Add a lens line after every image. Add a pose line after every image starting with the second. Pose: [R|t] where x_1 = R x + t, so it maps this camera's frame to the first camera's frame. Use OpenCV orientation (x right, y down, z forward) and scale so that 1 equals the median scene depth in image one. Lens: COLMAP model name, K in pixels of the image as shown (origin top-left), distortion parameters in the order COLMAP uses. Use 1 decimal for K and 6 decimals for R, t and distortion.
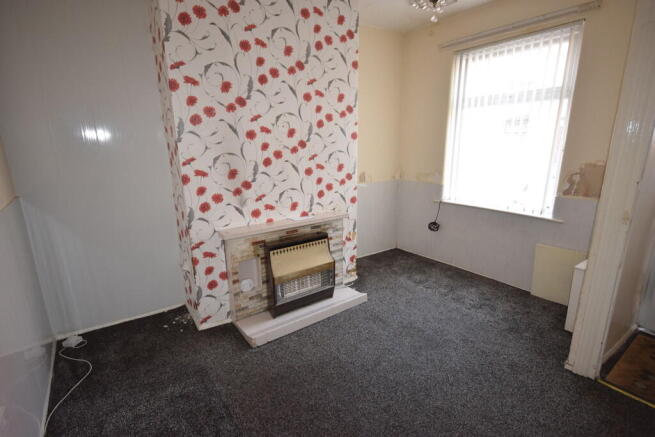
lens RADIAL K [[319.0, 0, 326.1], [0, 319.0, 218.9], [0, 0, 1]] dist [0.013342, -0.004182]
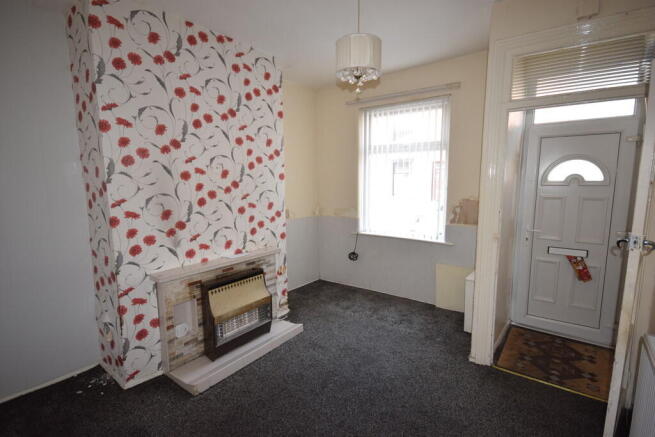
lens RADIAL K [[319.0, 0, 327.0], [0, 319.0, 218.9], [0, 0, 1]] dist [0.013342, -0.004182]
pose [[0.956516, -0.034118, 0.289678, -0.099762], [0.067289, 0.992158, -0.105334, 0.008958], [-0.283813, 0.120246, 0.951310, -0.070564]]
